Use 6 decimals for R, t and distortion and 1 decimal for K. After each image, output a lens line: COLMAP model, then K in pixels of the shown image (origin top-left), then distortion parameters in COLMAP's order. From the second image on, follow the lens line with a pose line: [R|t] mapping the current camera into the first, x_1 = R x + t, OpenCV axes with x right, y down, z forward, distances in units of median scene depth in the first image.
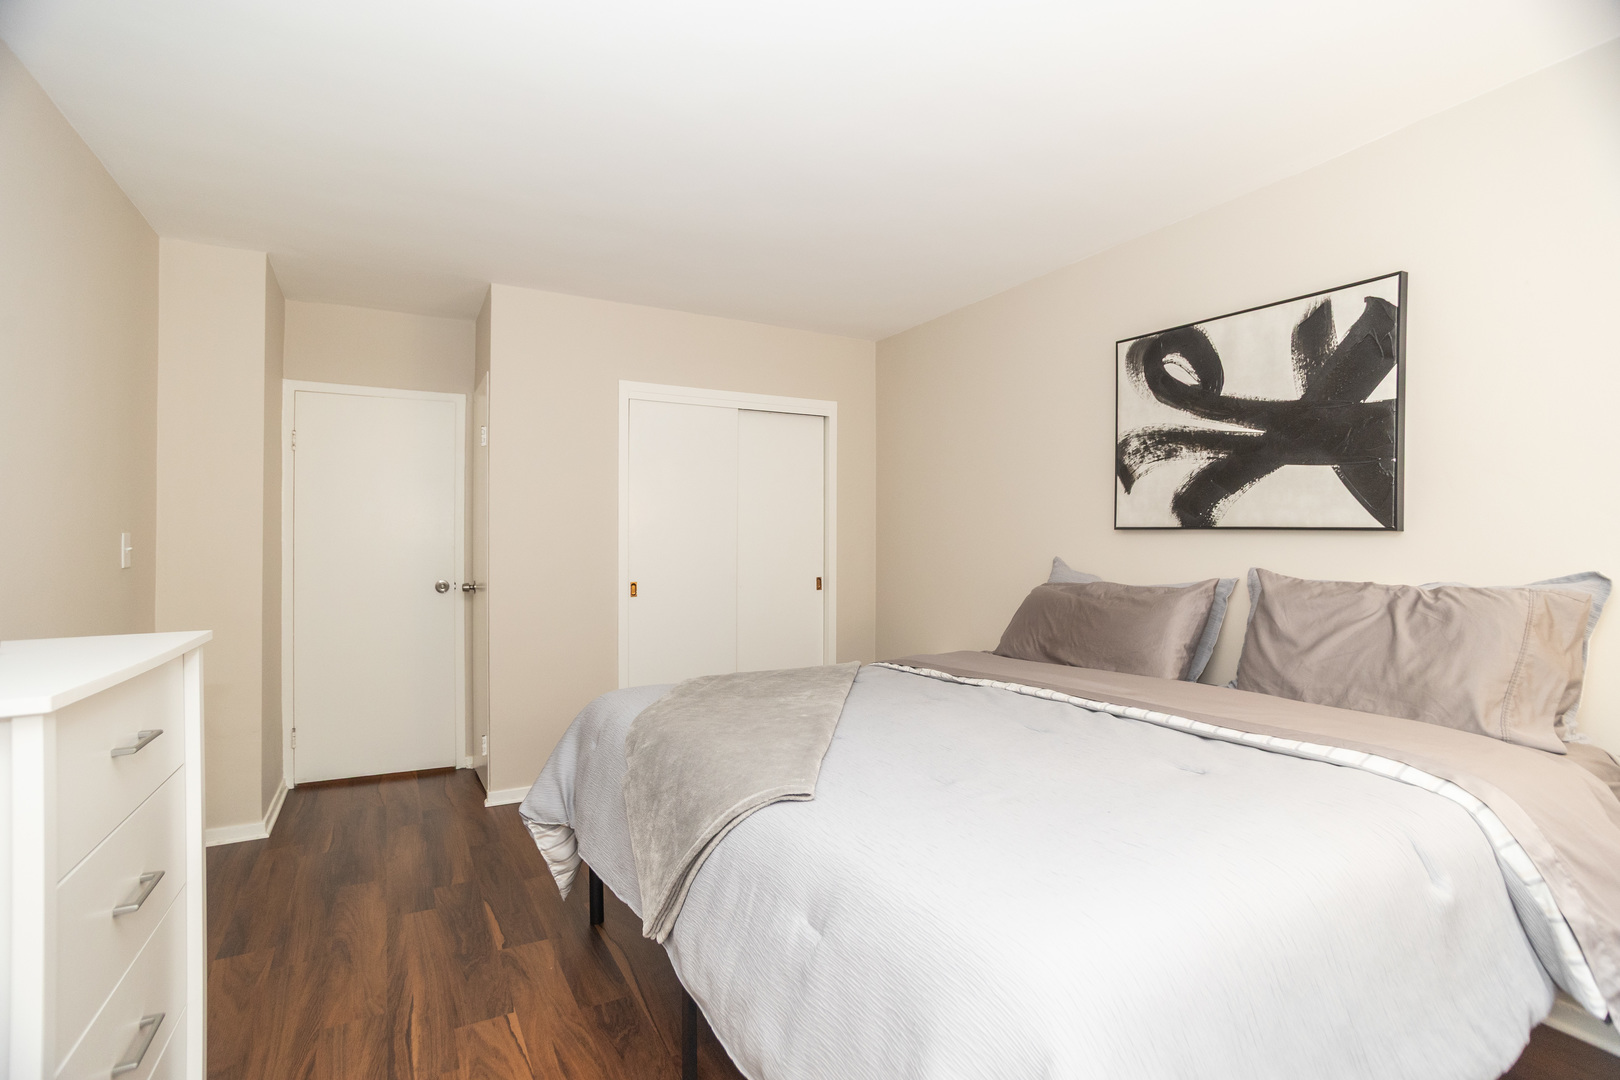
lens RADIAL K [[773.7, 0, 812.1], [0, 773.7, 542.7], [0, 0, 1]] dist [-0.044043, 0.017446]
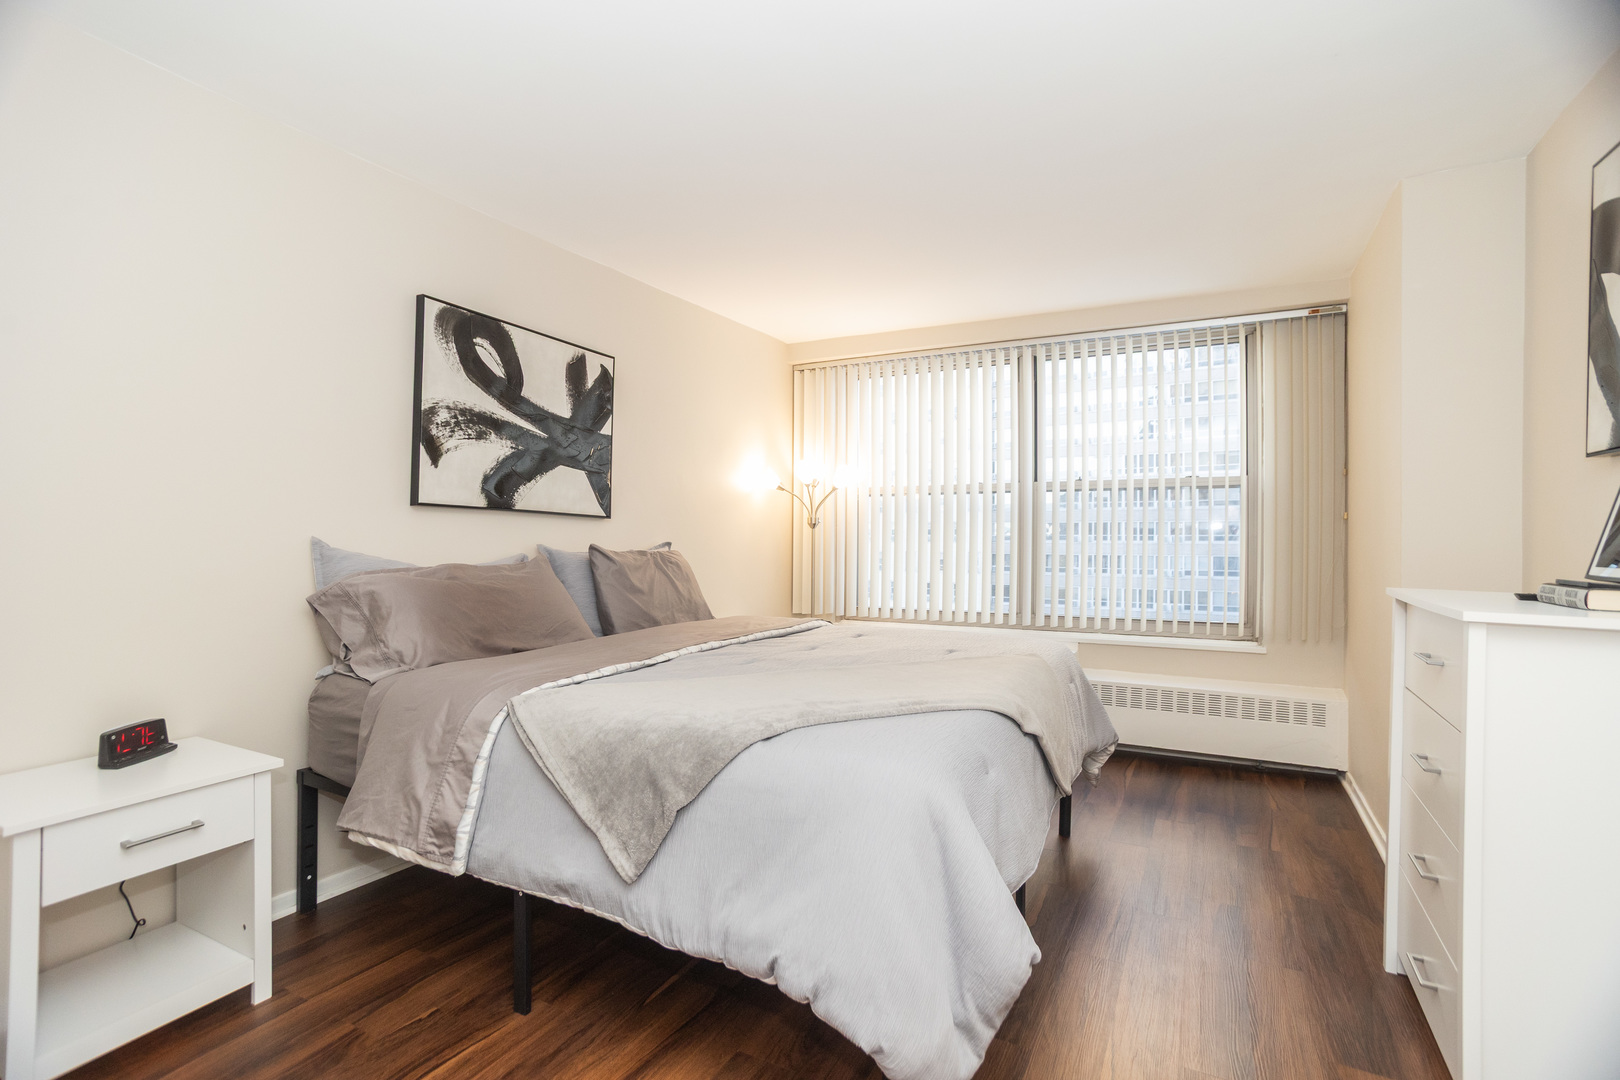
lens RADIAL K [[773.7, 0, 813.1], [0, 773.7, 536.3], [0, 0, 1]] dist [-0.044043, 0.017446]
pose [[-0.548902, 0.001194, 0.835886, -0.646998], [-0.005972, 0.999968, -0.005349, 0.022347], [-0.835865, -0.007928, -0.548877, 1.213694]]
